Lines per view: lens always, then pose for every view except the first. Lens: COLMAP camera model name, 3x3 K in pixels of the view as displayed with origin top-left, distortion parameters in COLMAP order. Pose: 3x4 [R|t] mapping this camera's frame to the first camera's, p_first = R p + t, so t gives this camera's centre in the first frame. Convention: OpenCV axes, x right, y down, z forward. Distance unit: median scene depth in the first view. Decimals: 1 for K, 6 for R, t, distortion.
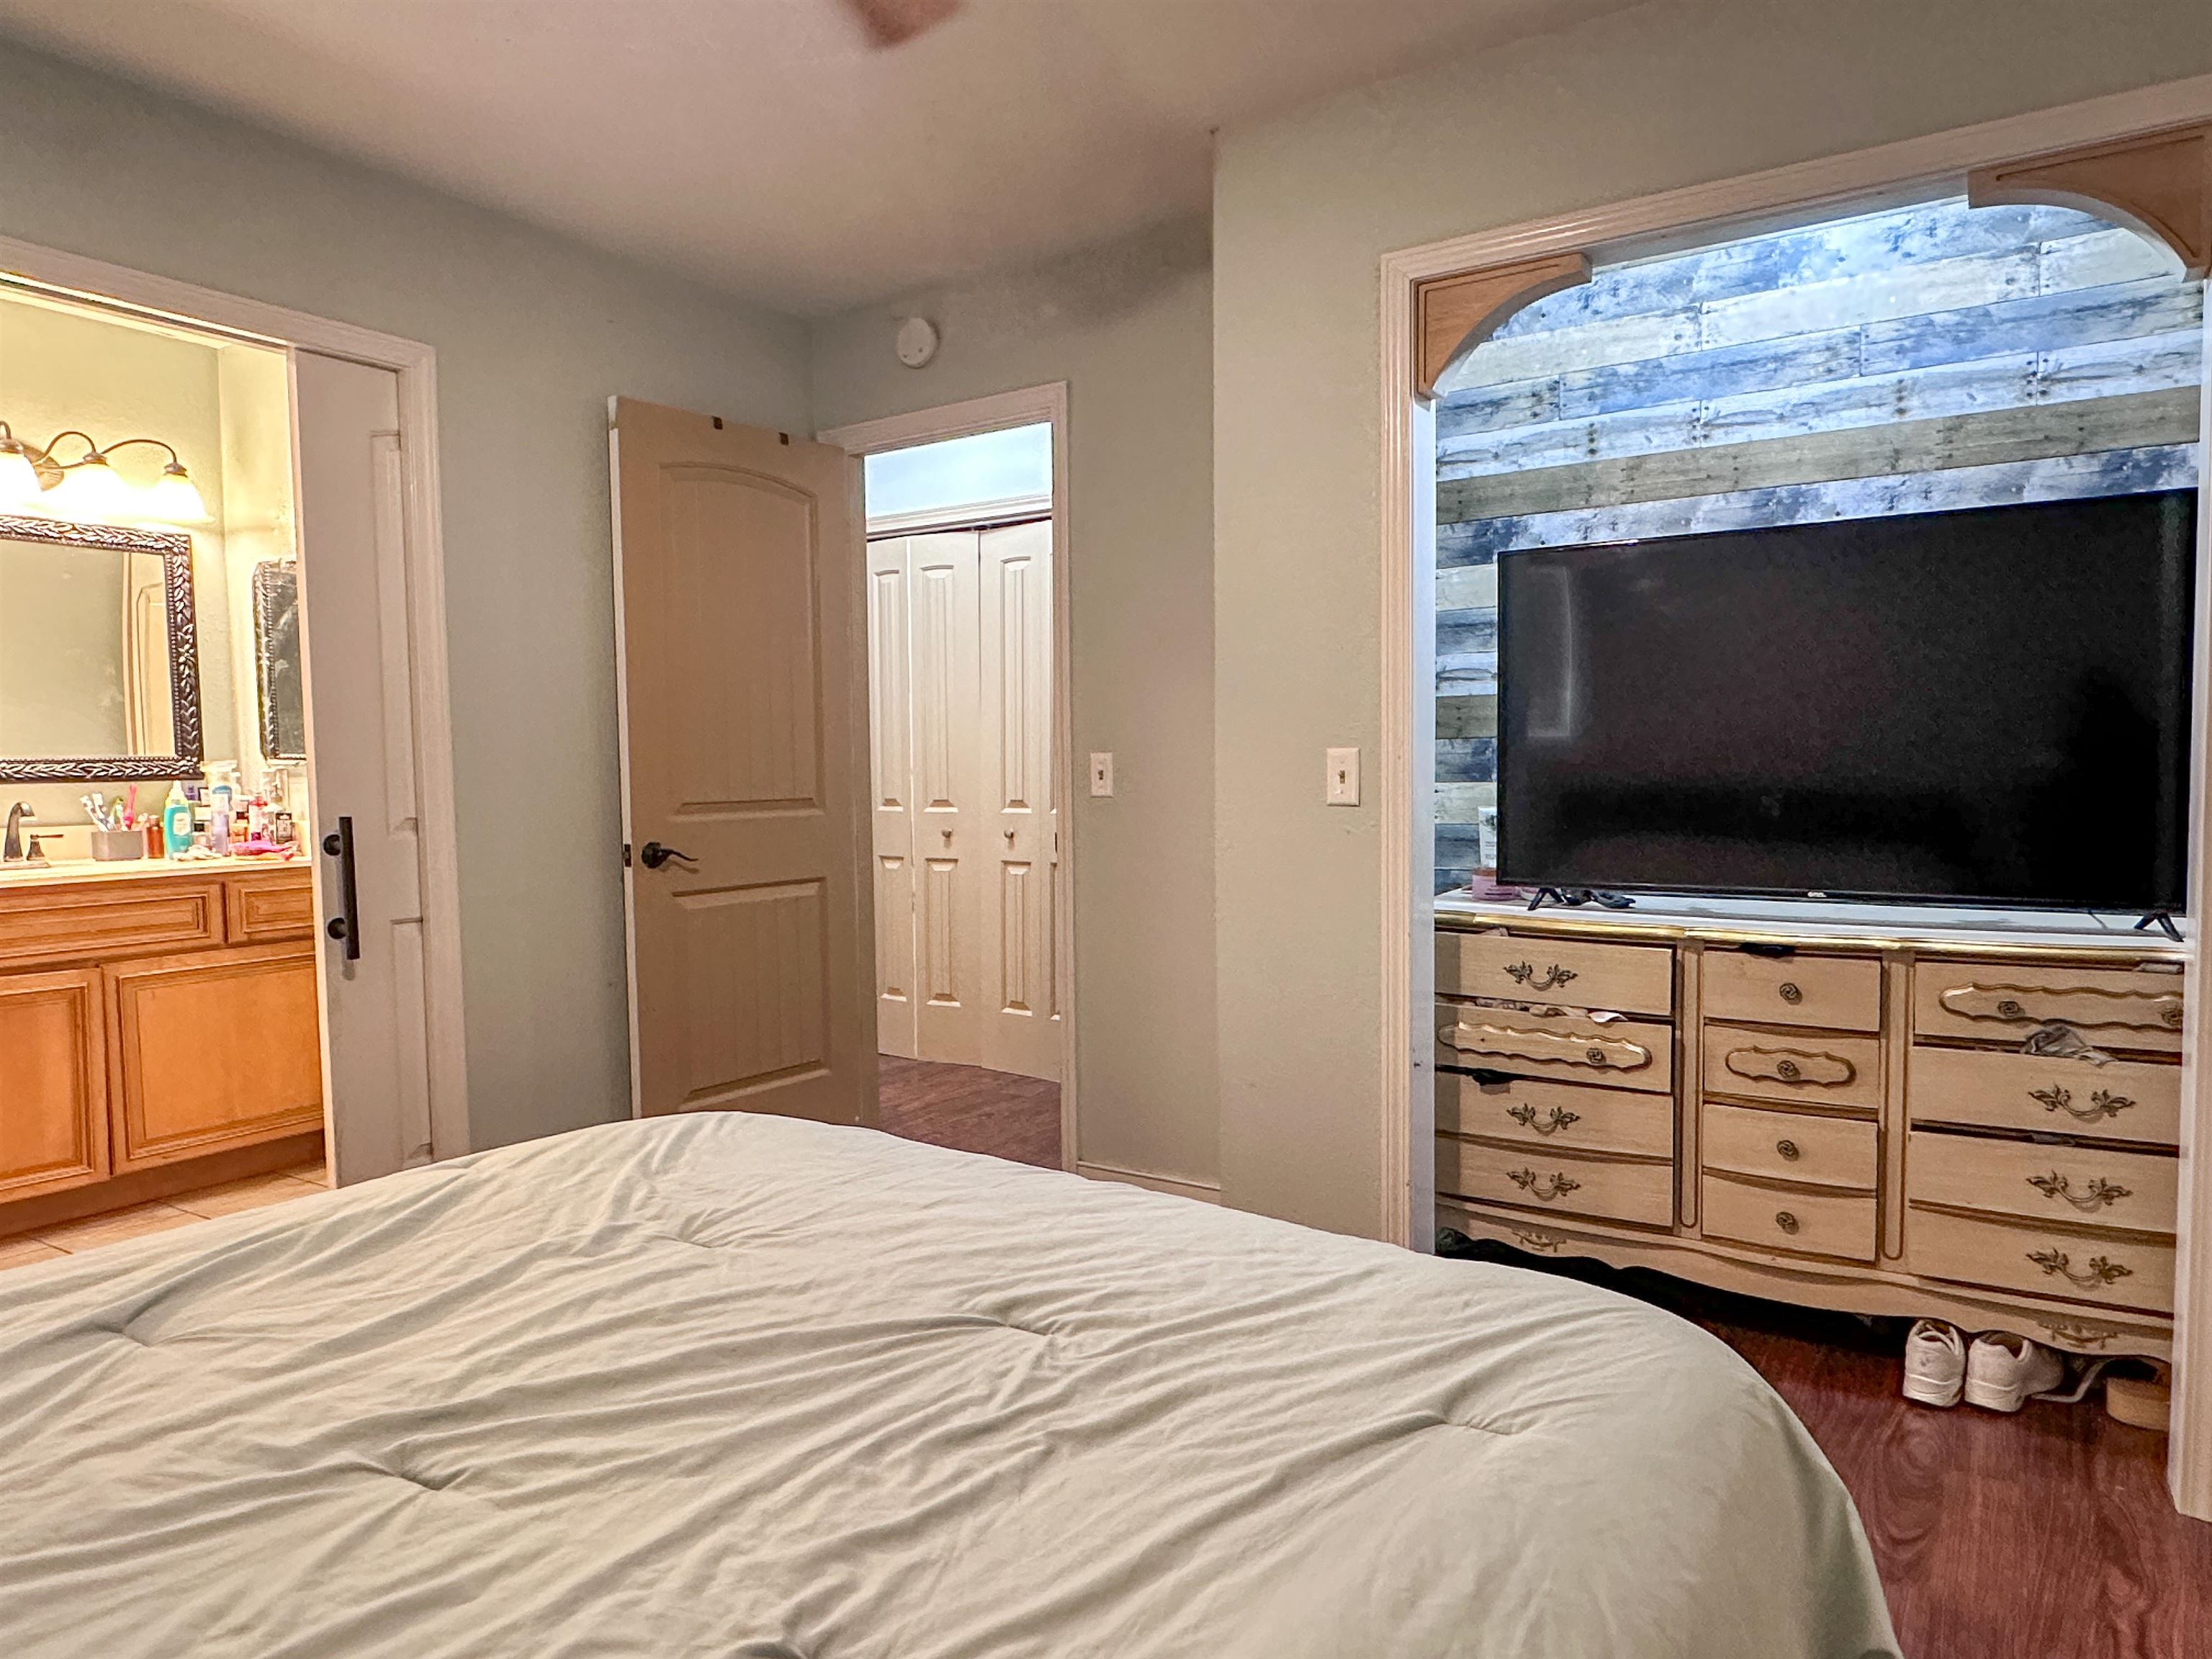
lens RADIAL K [[1372.9, 0, 1101.7], [0, 1372.9, 829.2], [0, 0, 1]] dist [-0.036590, 0.011000]
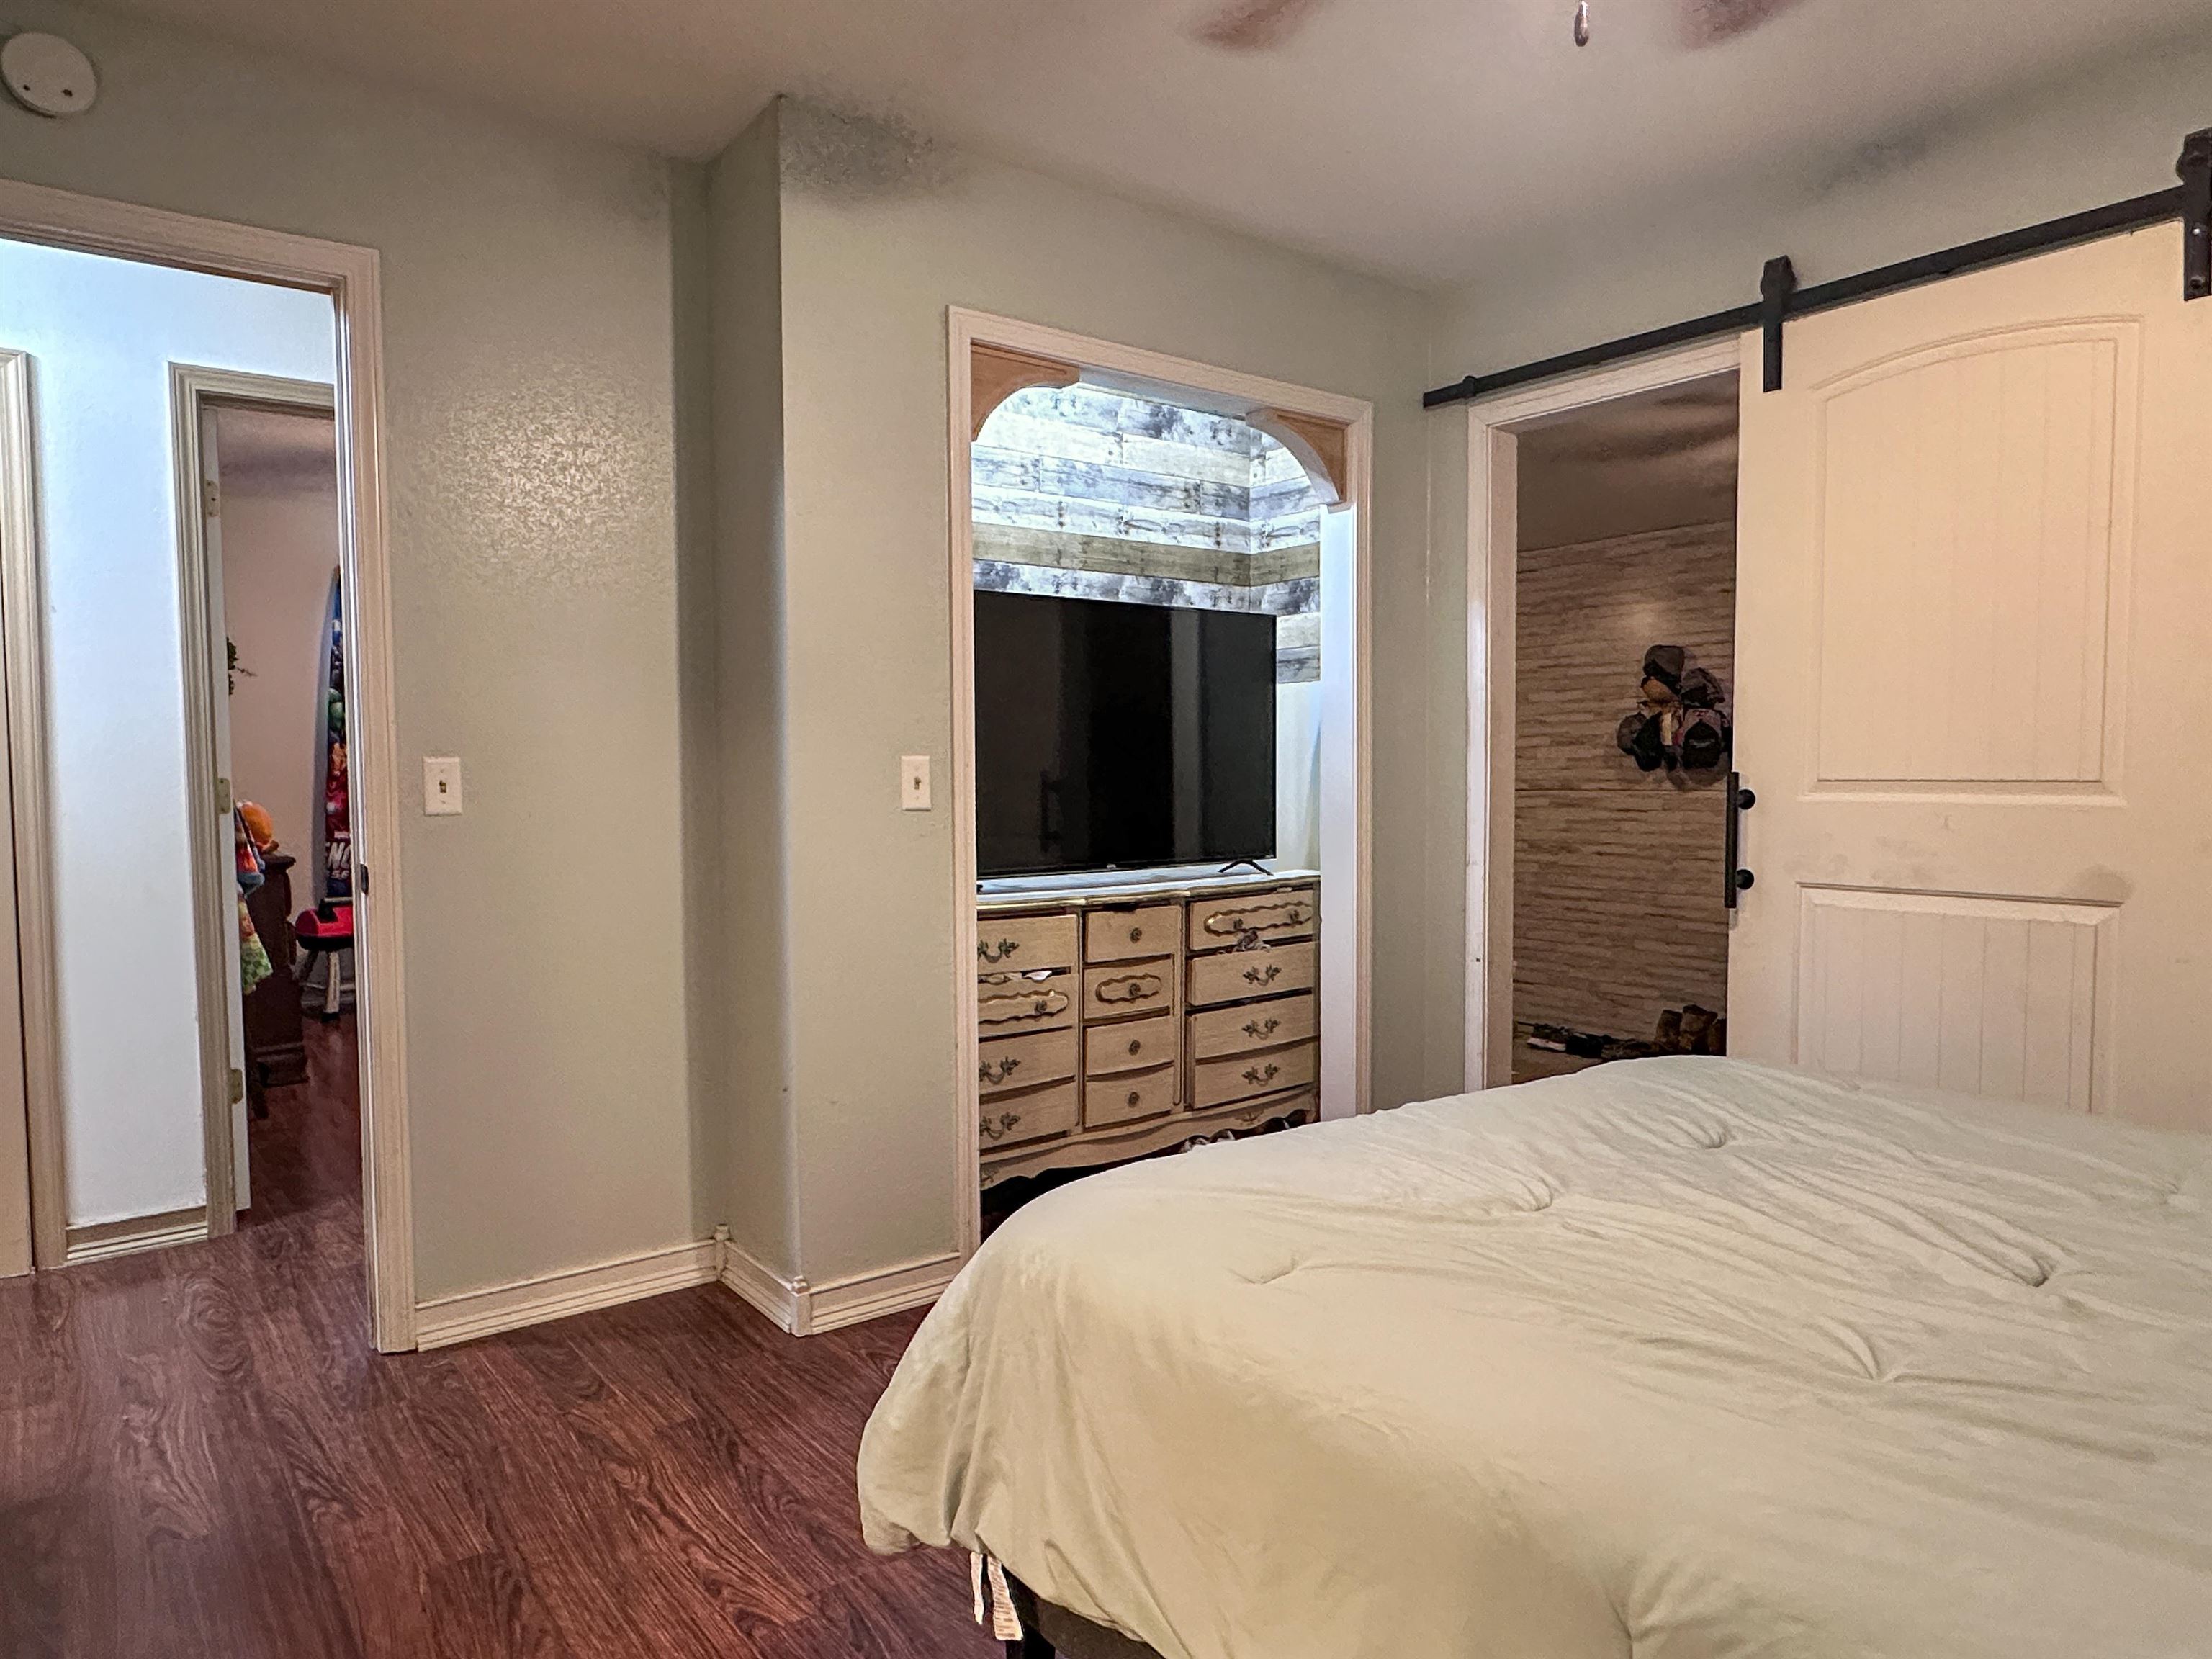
lens RADIAL K [[1372.9, 0, 1100.5], [0, 1372.9, 839.1], [0, 0, 1]] dist [-0.036590, 0.011000]
pose [[0.314888, -0.038910, 0.948331, -0.829548], [0.048846, 0.998500, 0.024749, -0.015443], [-0.947871, 0.038529, 0.316316, 0.568301]]
